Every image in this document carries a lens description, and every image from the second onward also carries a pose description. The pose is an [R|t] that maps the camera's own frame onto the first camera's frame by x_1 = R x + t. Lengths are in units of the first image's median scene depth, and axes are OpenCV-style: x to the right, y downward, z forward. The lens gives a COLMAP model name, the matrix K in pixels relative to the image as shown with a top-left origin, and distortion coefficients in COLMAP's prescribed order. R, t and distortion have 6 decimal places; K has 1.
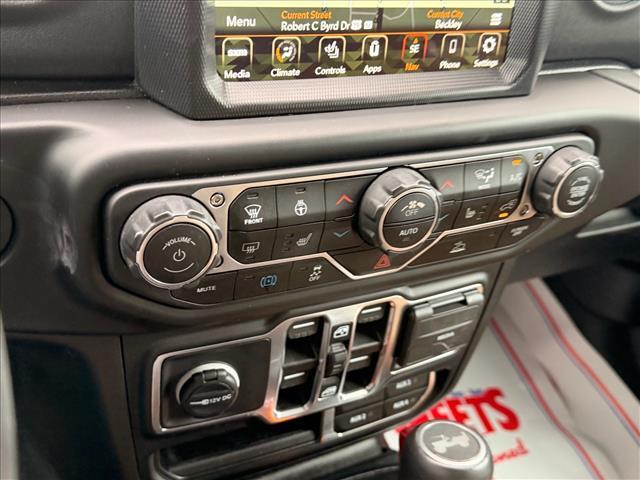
lens RADIAL K [[679.9, 0, 320.0], [0, 679.9, 240.0], [0, 0, 1]] dist [0.021853, 0.012192]
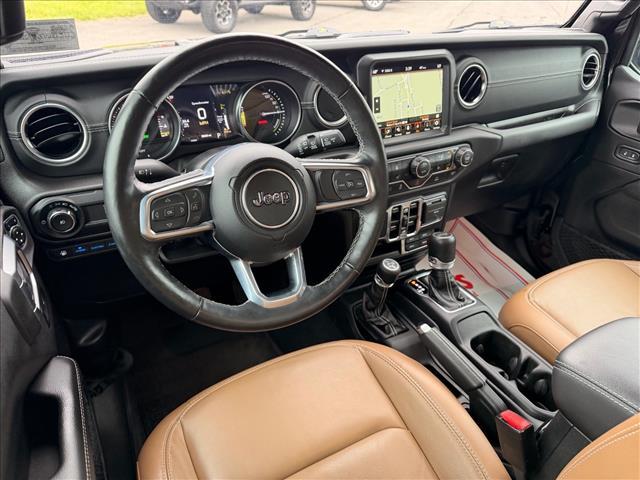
lens RADIAL K [[453.8, 0, 320.0], [0, 453.8, 240.0], [0, 0, 1]] dist [0.003478, 0.000974]
pose [[0.990444, -0.134353, -0.031155, -0.380170], [0.132097, 0.989056, -0.065719, 0.412548], [0.039644, 0.060975, 0.997352, -1.414970]]
